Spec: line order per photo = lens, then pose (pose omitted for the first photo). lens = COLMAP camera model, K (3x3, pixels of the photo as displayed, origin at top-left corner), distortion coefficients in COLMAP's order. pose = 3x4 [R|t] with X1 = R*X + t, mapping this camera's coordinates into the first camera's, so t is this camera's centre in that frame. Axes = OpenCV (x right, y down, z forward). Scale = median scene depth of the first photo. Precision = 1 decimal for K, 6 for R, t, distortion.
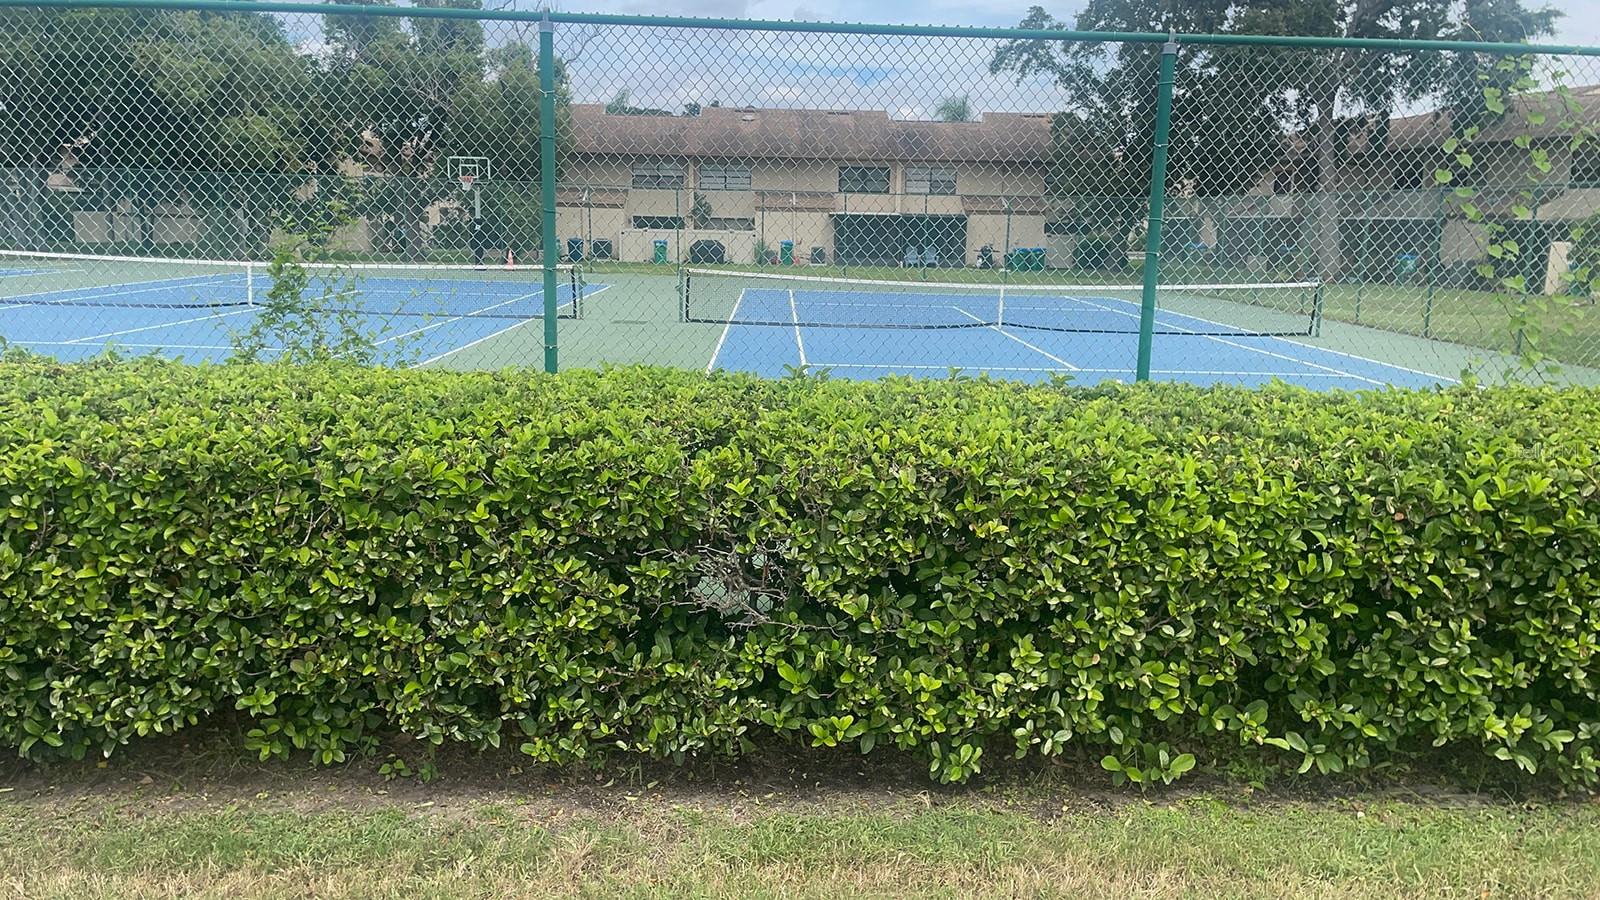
lens RADIAL K [[1215.2, 0, 809.1], [0, 1215.2, 443.5], [0, 0, 1]] dist [0.045711, -0.000175]
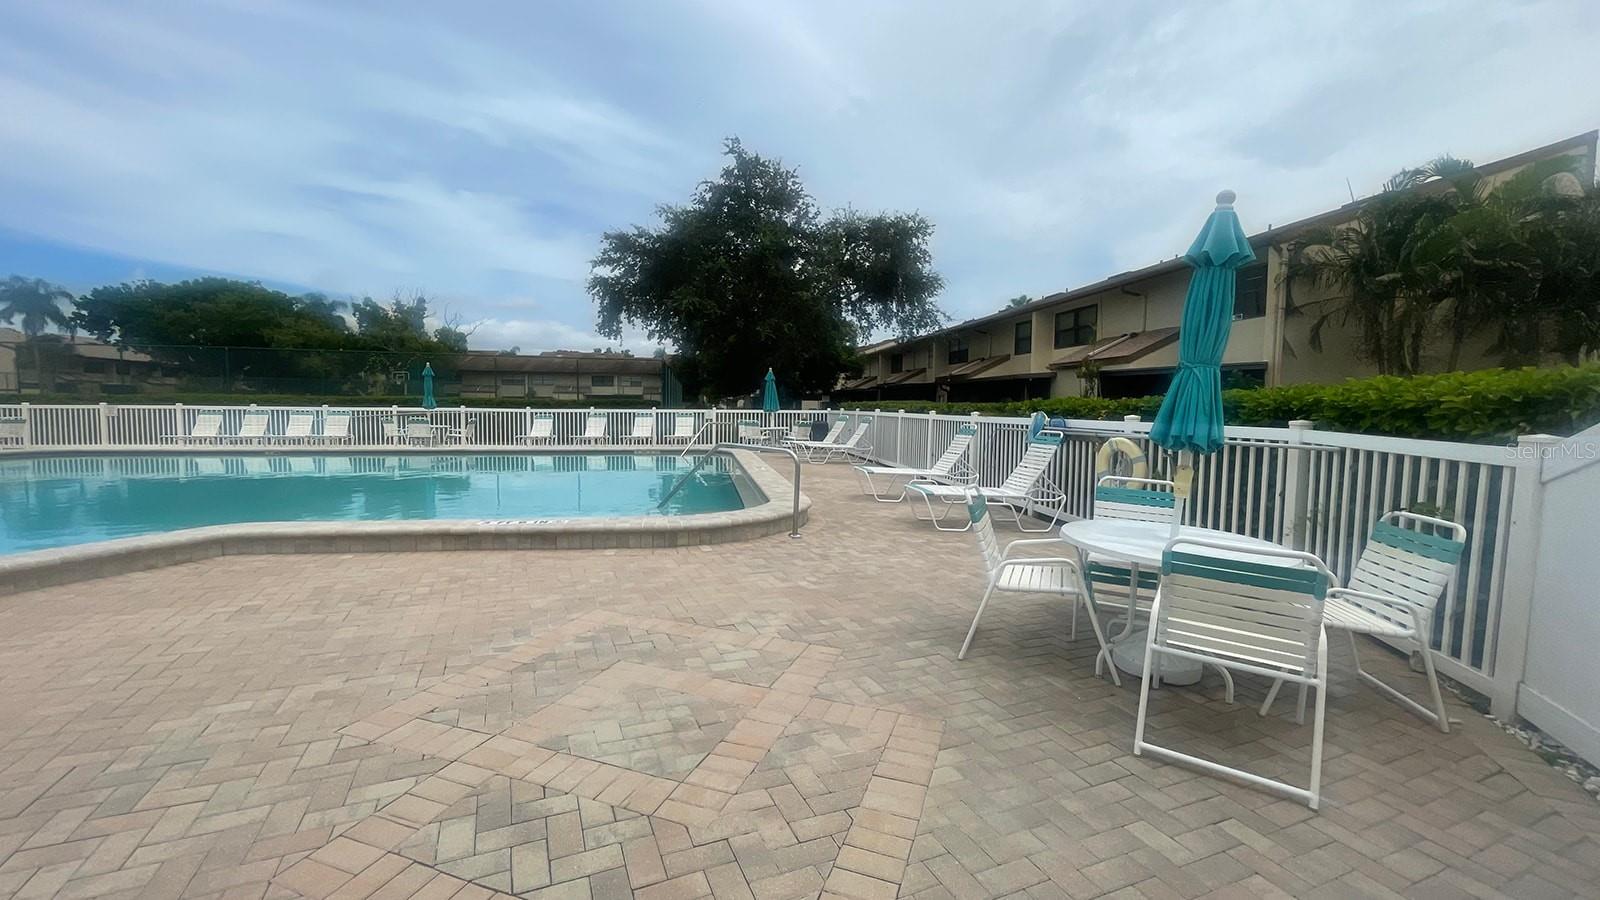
lens RADIAL K [[650.6, 0, 794.5], [0, 650.6, 443.6], [0, 0, 1]] dist [0.007615, -0.000048]
pose [[0.991213, -0.018696, 0.130948, 0.266309], [0.034852, 0.991894, -0.122194, 0.083738], [-0.127602, 0.125684, 0.983830, -0.326868]]
